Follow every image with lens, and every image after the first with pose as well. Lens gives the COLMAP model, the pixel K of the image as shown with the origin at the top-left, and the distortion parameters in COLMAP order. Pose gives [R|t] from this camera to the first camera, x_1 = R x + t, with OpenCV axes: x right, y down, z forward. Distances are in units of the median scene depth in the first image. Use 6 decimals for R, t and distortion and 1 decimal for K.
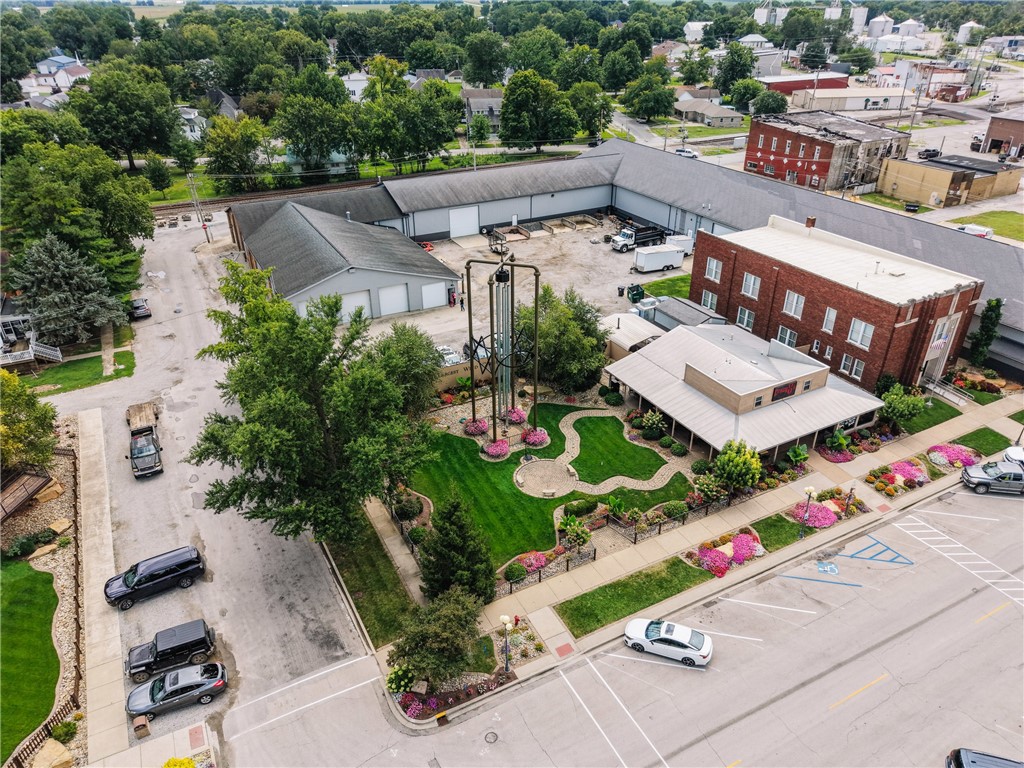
lens RADIAL K [[719.1, 0, 512.0], [0, 719.1, 384.0], [0, 0, 1]] dist [0.003846, 0.000660]
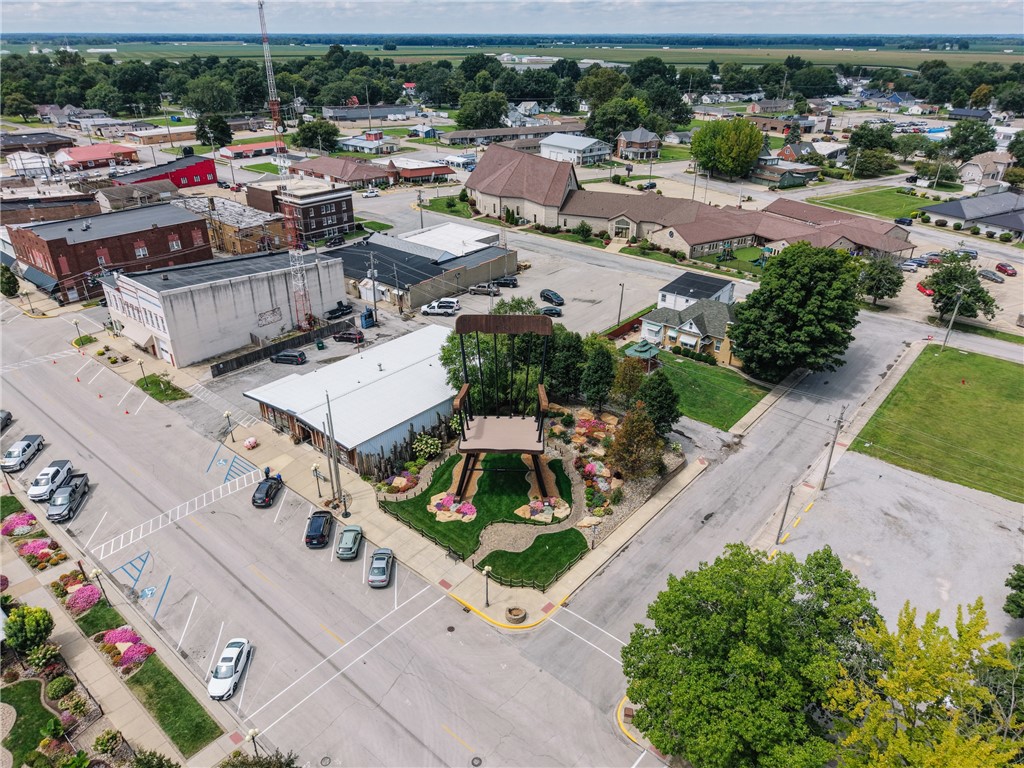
lens RADIAL K [[692.2, 0, 512.0], [0, 692.2, 384.0], [0, 0, 1]] dist [0.061834, -0.066031]
pose [[-0.371941, -0.423700, 0.825916, -0.799956], [0.450779, 0.695349, 0.559721, -0.484253], [-0.811454, 0.580489, -0.067634, 0.345480]]
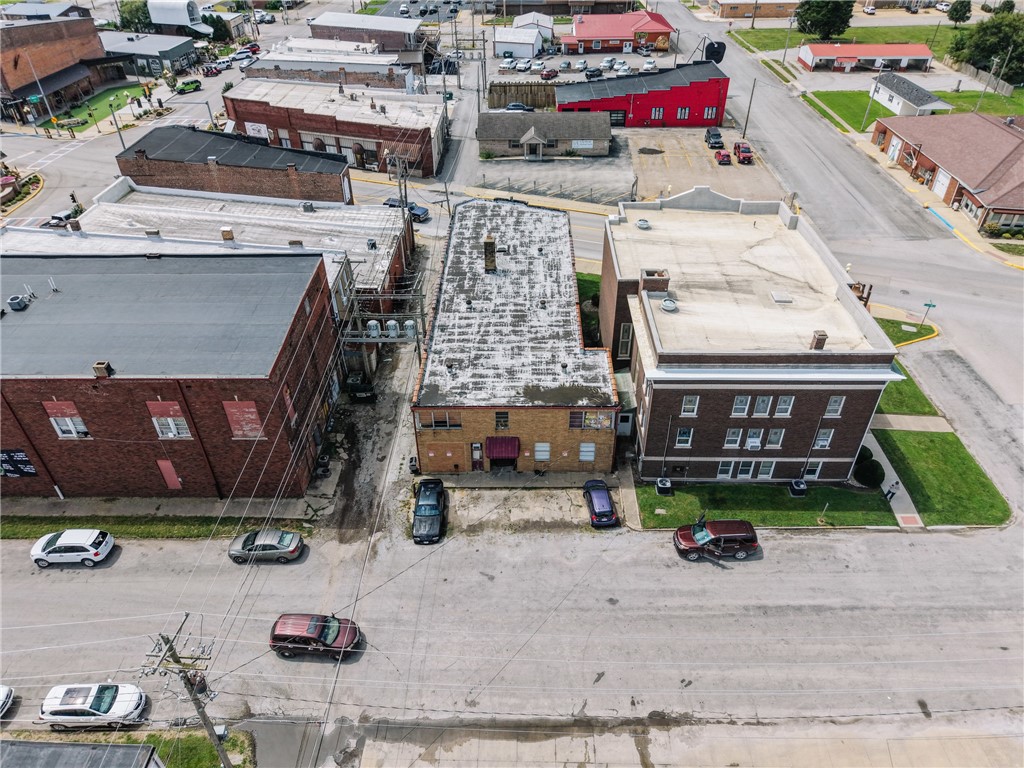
lens RADIAL K [[689.7, 0, 512.0], [0, 689.7, 384.0], [0, 0, 1]] dist [0.001422, 0.001850]
pose [[0.484546, -0.532812, 0.693776, 2.170681], [0.436720, 0.834534, 0.335899, -0.016978], [-0.757951, 0.140228, 0.637061, -0.014858]]
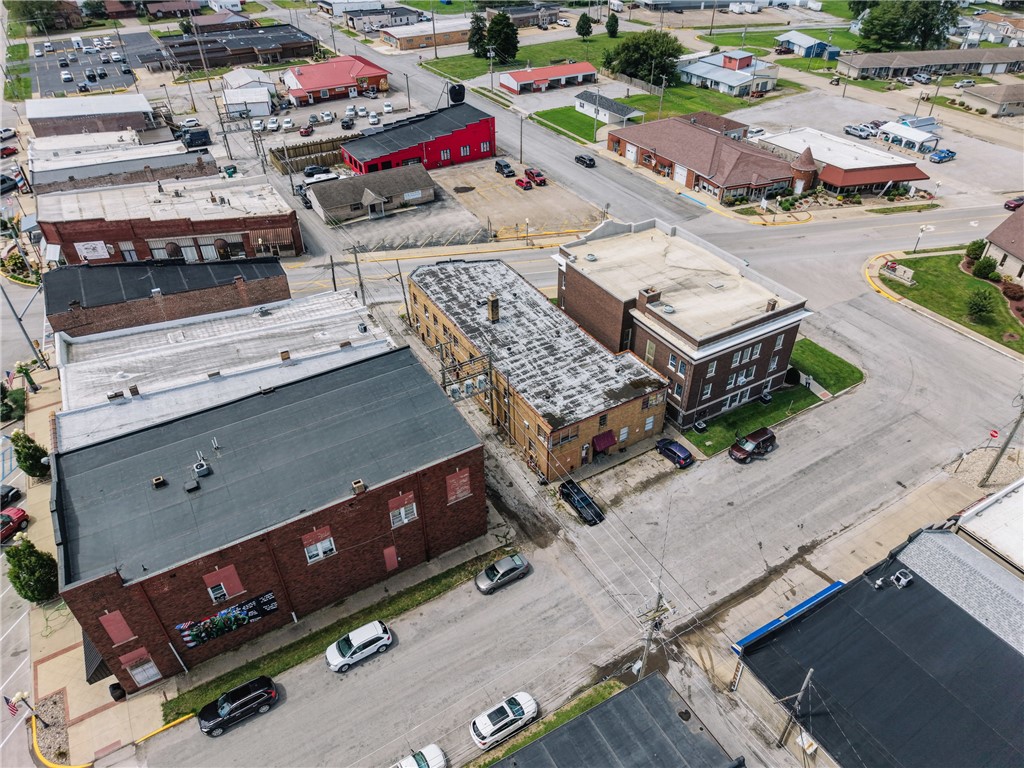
lens RADIAL K [[692.4, 0, 512.0], [0, 692.4, 384.0], [0, 0, 1]] dist [0.007899, 0.002120]
pose [[-0.040858, -0.604198, 0.795786, 1.763894], [0.493960, 0.680101, 0.541725, -0.555158], [-0.868524, 0.415221, 0.270663, 0.410979]]
